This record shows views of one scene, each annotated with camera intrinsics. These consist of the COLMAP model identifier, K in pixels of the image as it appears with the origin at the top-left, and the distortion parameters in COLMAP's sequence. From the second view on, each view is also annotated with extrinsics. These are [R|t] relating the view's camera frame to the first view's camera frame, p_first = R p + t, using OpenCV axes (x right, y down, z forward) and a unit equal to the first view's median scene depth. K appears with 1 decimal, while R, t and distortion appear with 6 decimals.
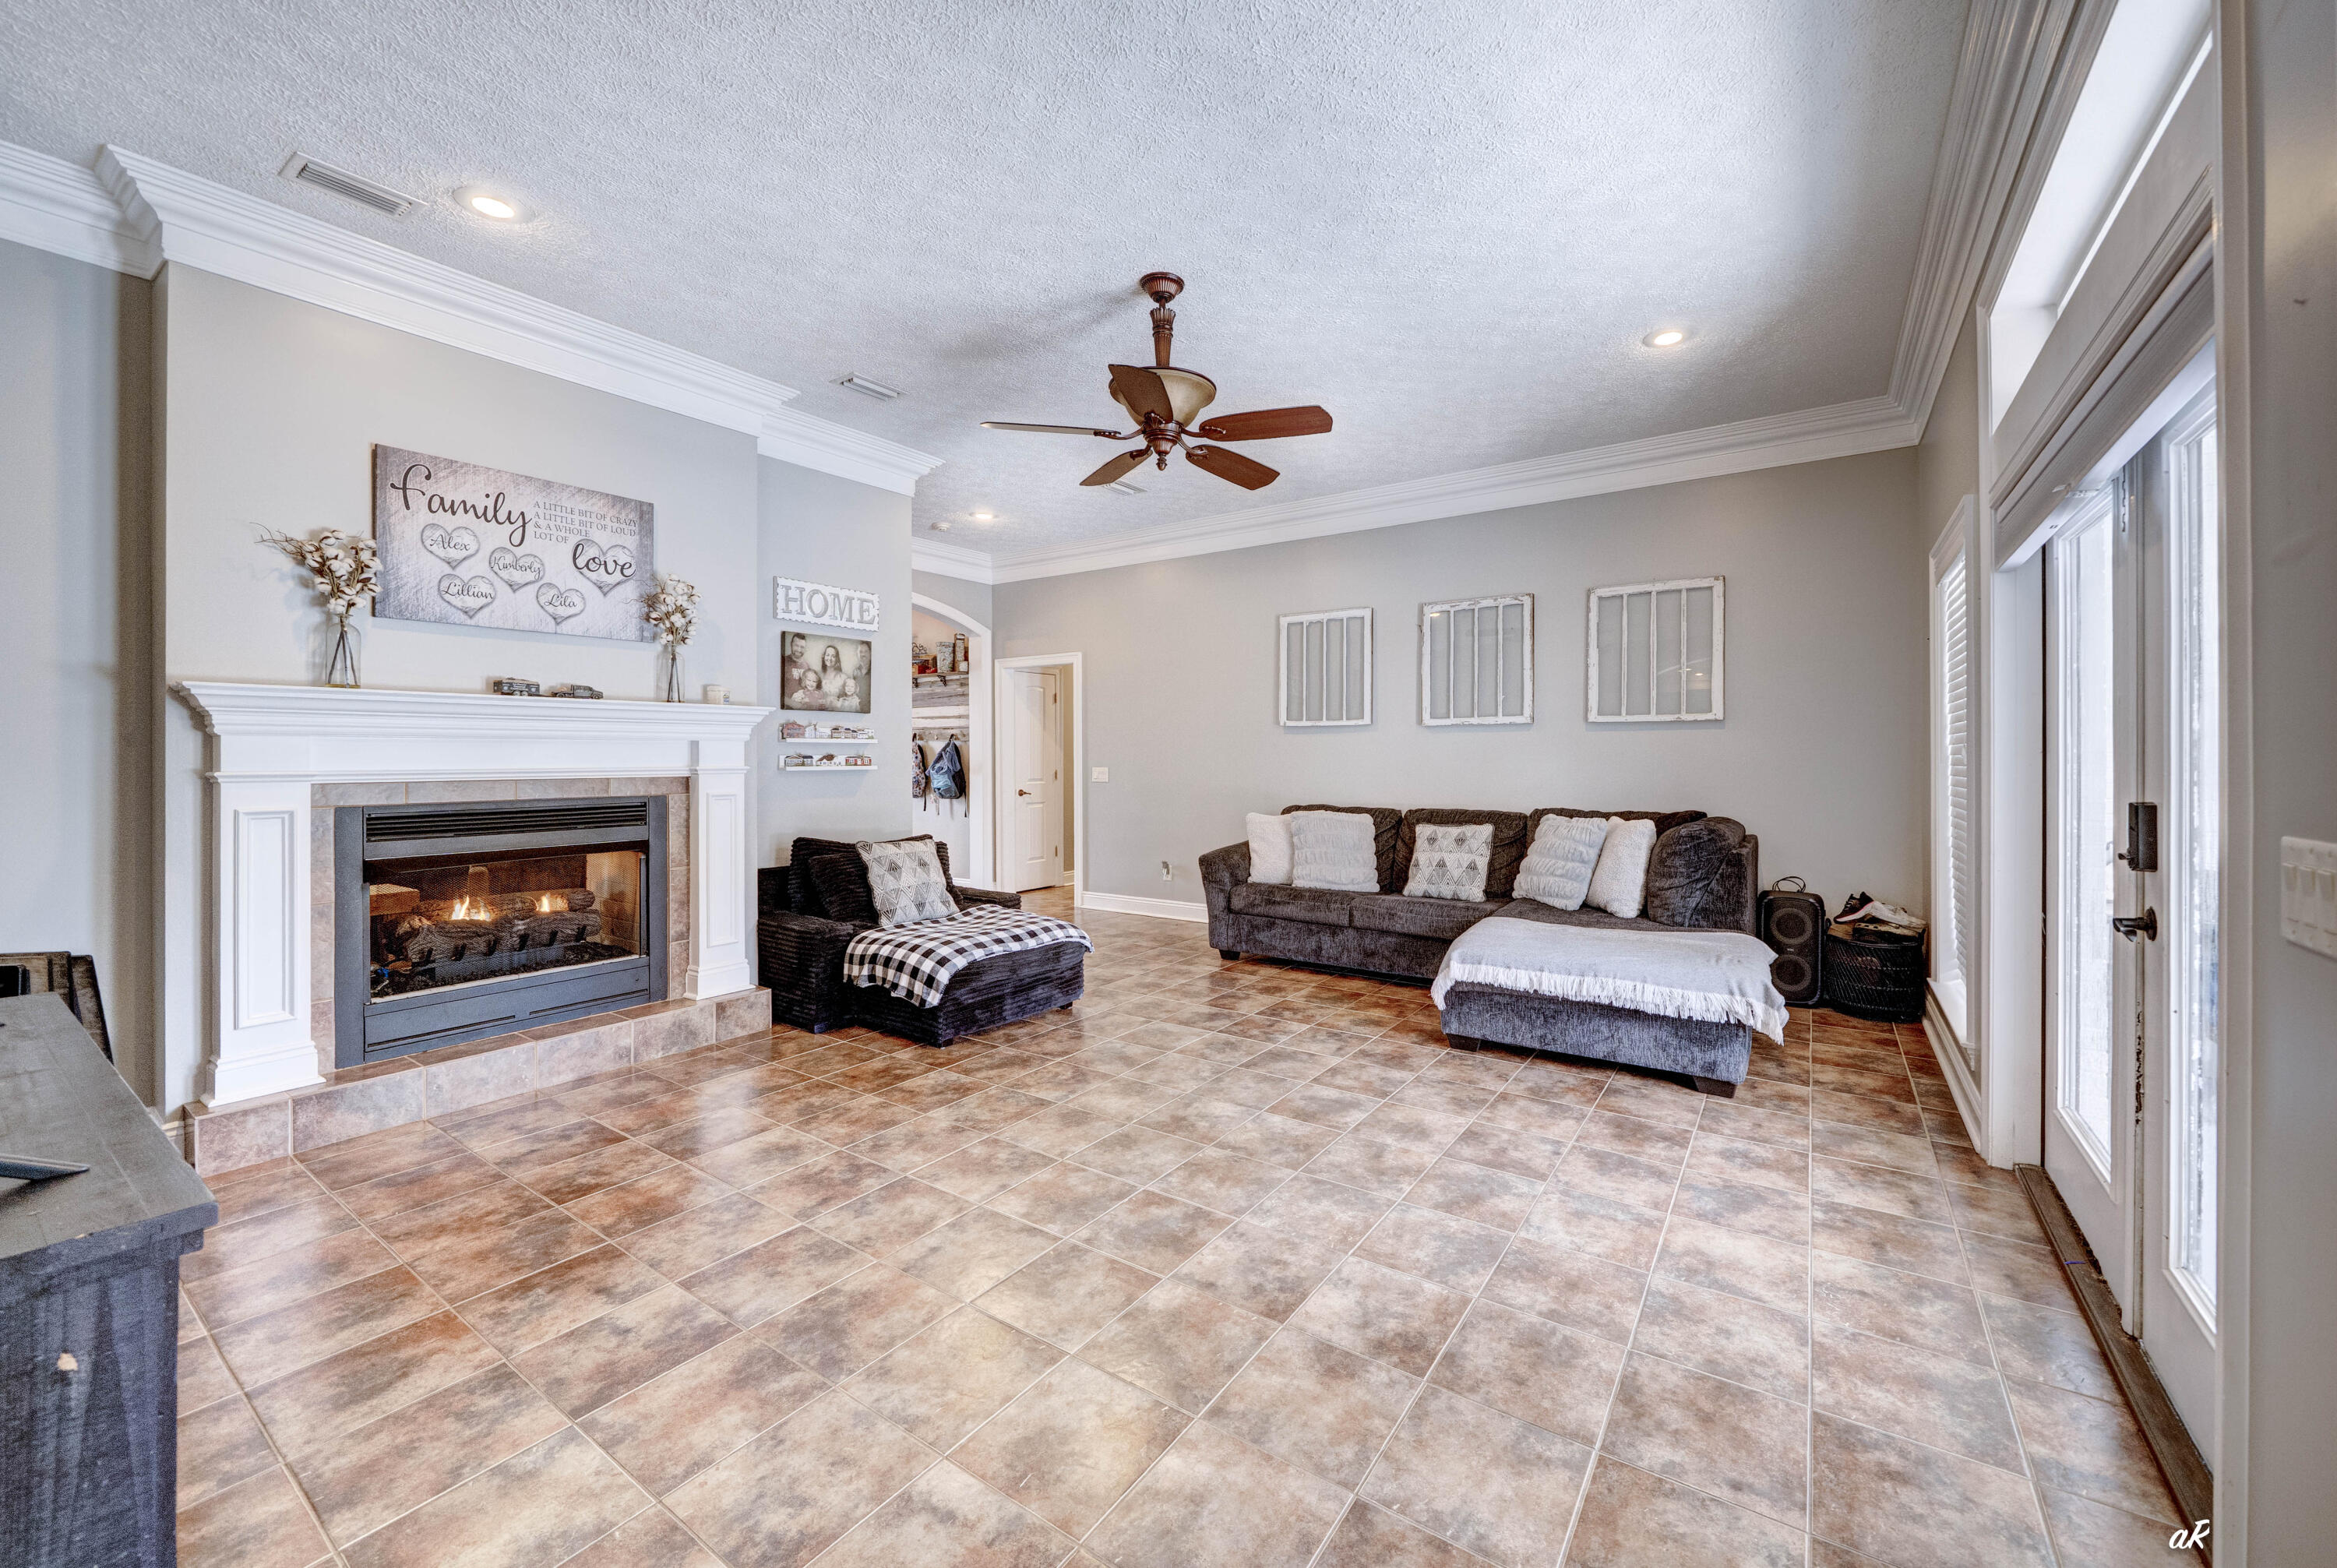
lens RADIAL K [[985.7, 0, 1161.6], [0, 985.7, 757.4], [0, 0, 1]] dist [-0.002884, -0.000229]
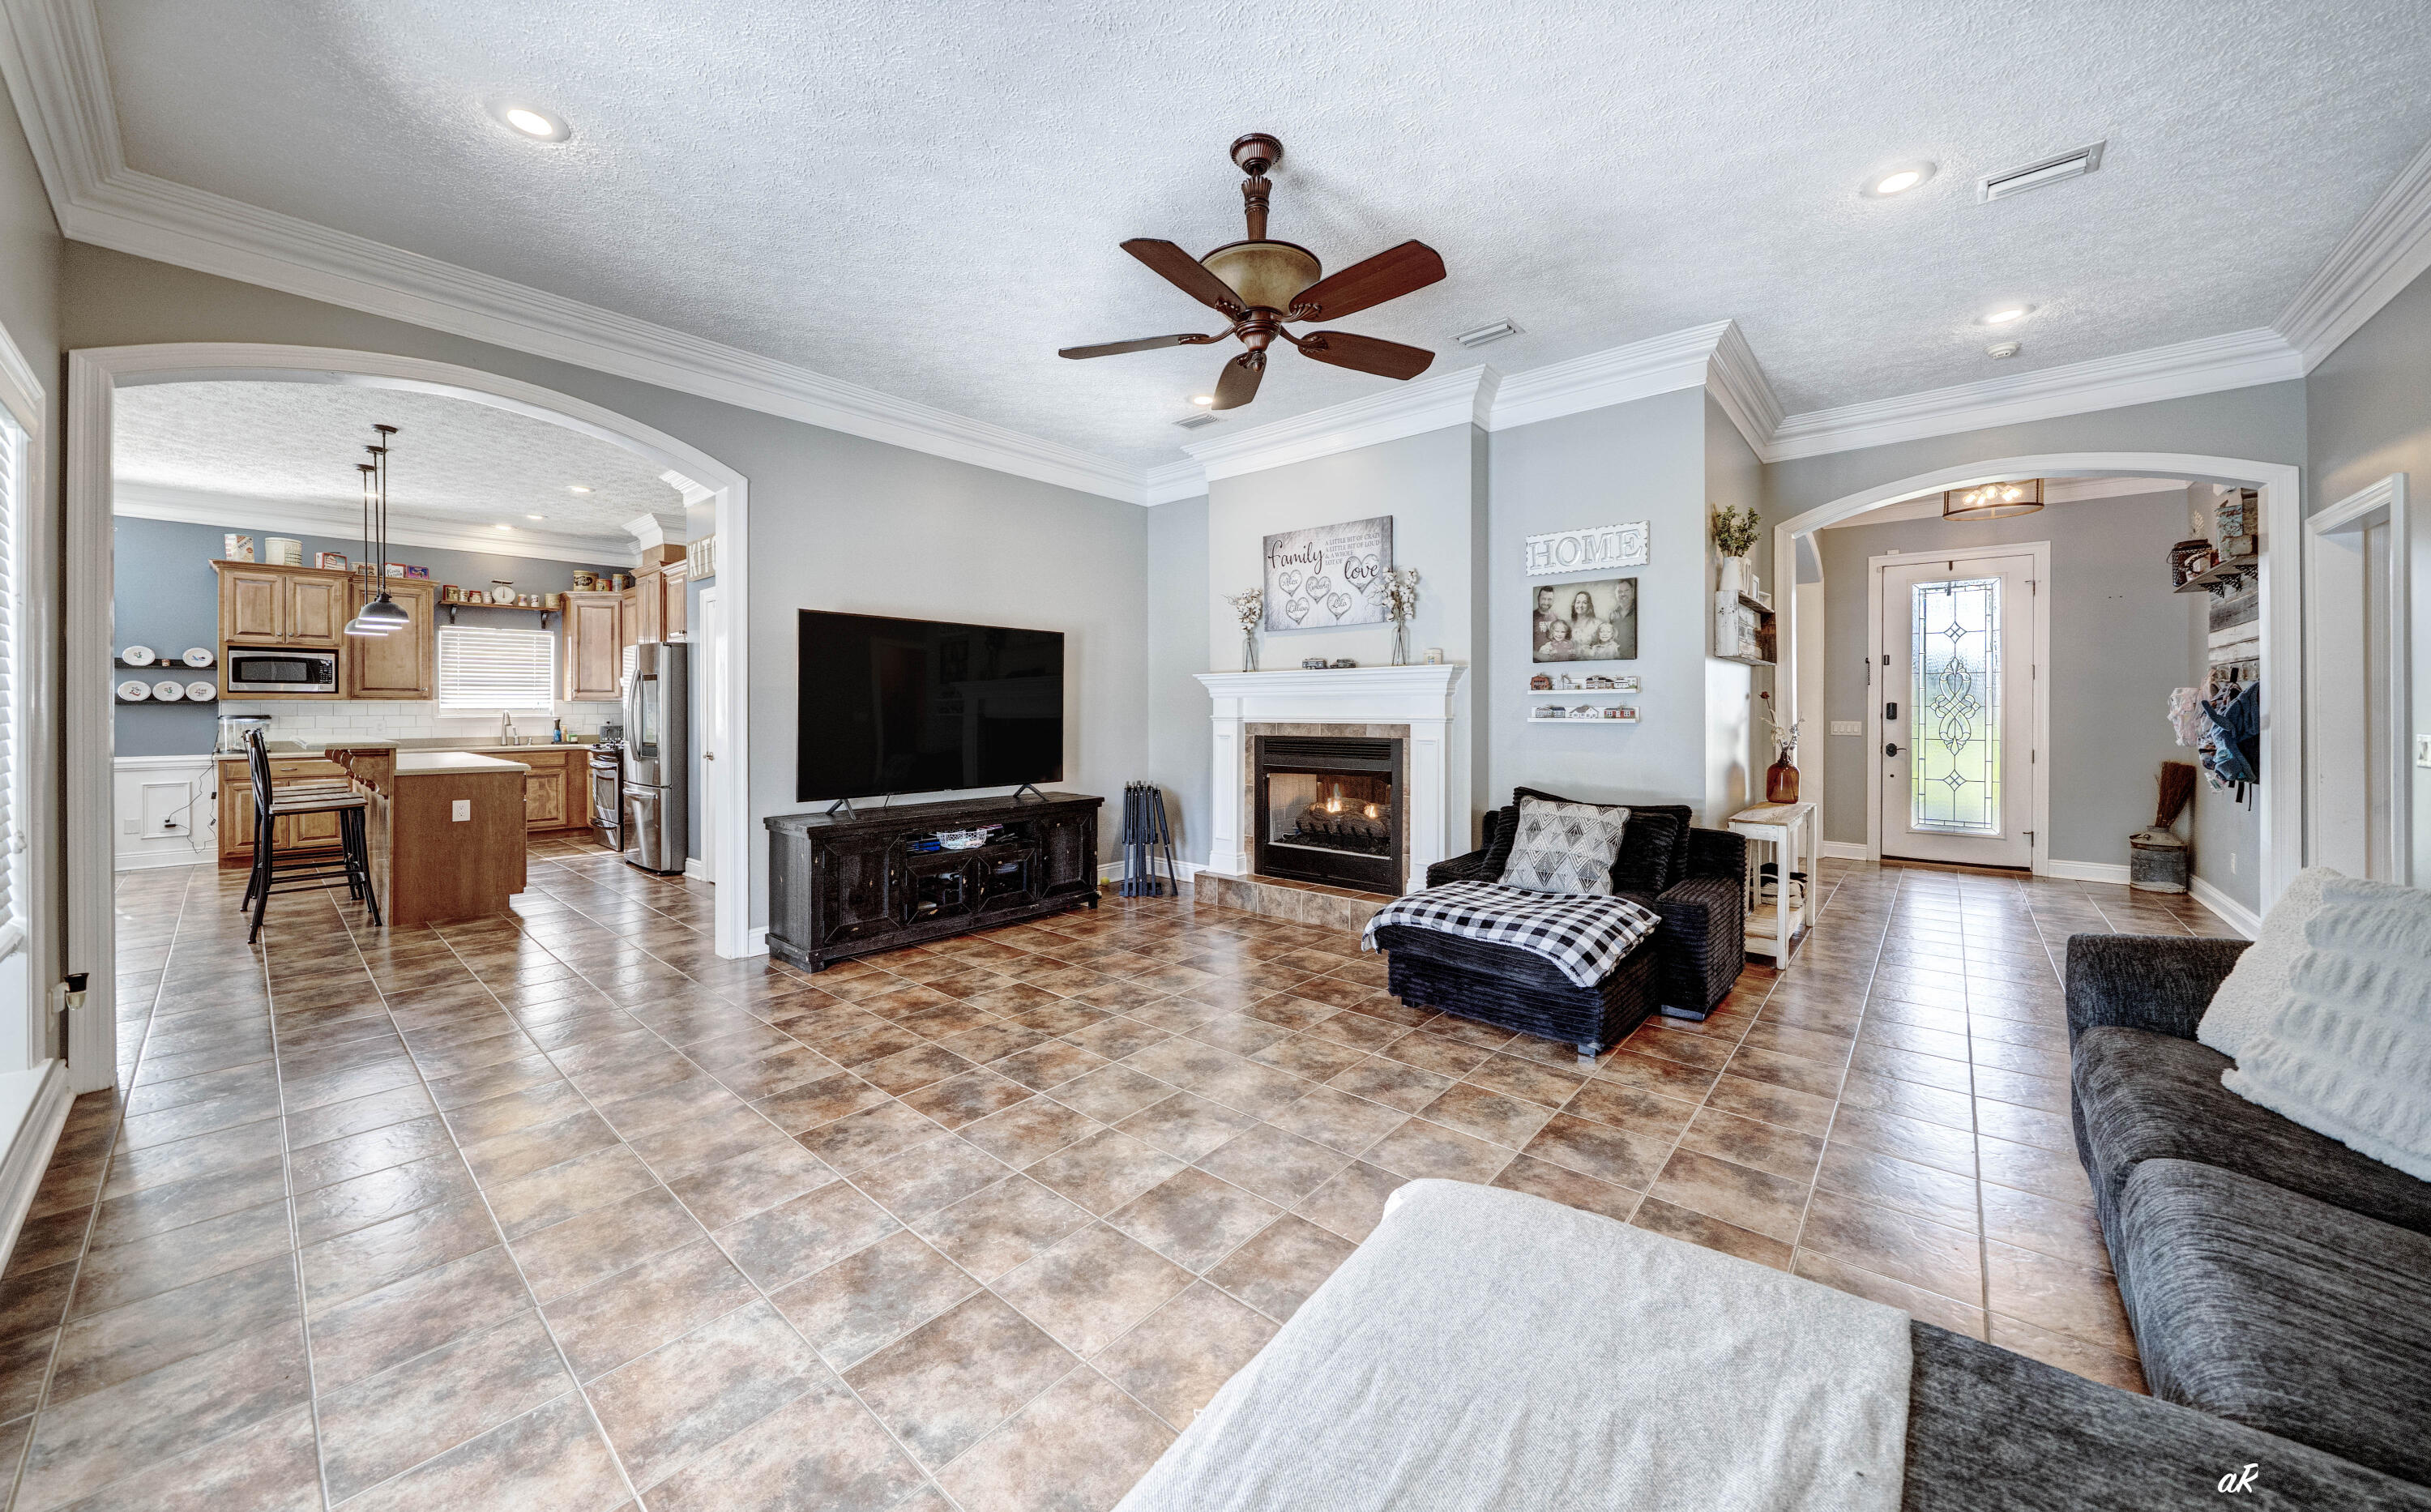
lens RADIAL K [[846.5, 0, 1223.6], [0, 846.5, 710.3], [0, 0, 1]] dist [-0.007029, 0.000078]
pose [[-0.123376, 0.002641, -0.992357, 0.690712], [-0.000603, 0.999996, 0.002736, -0.001181], [0.992360, 0.000936, -0.123374, 1.008216]]
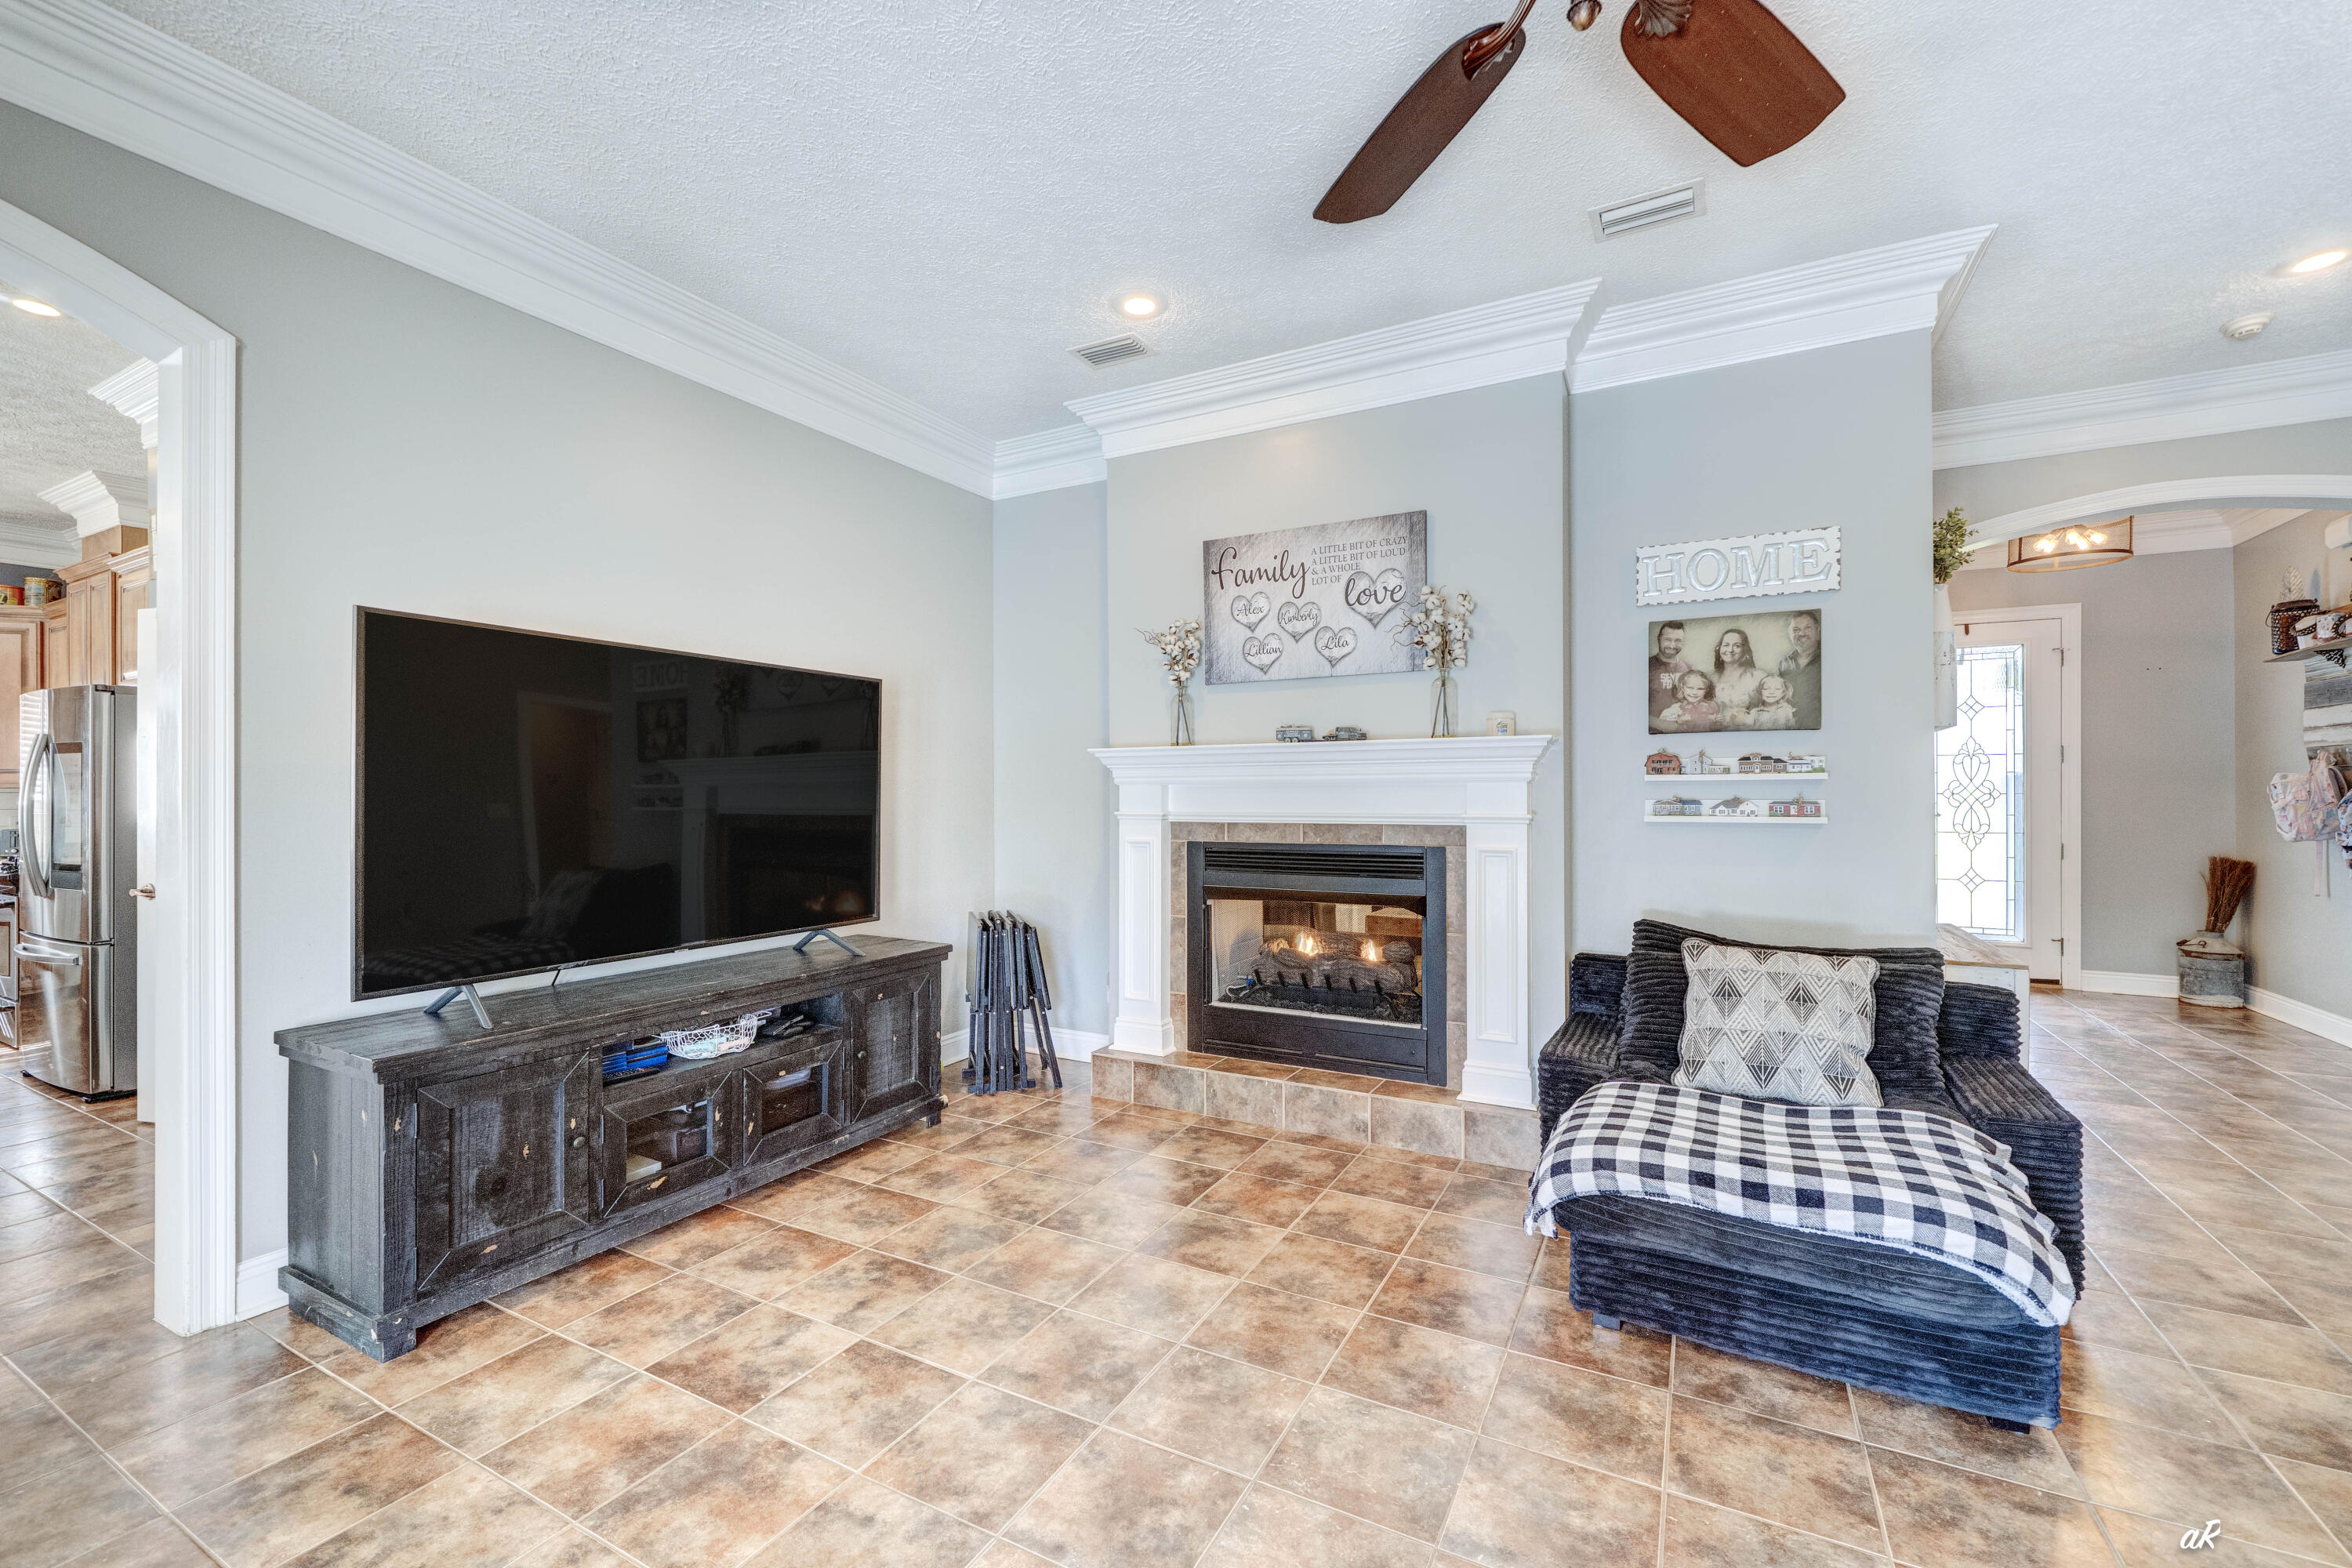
lens RADIAL K [[934.8, 0, 1209.8], [0, 934.8, 790.6], [0, 0, 1]] dist [-0.002081, -0.000116]
pose [[0.121275, -0.001330, -0.992618, 0.305522], [0.002174, 0.999997, -0.001074, -0.010832], [0.992617, -0.002028, 0.121278, 0.780813]]
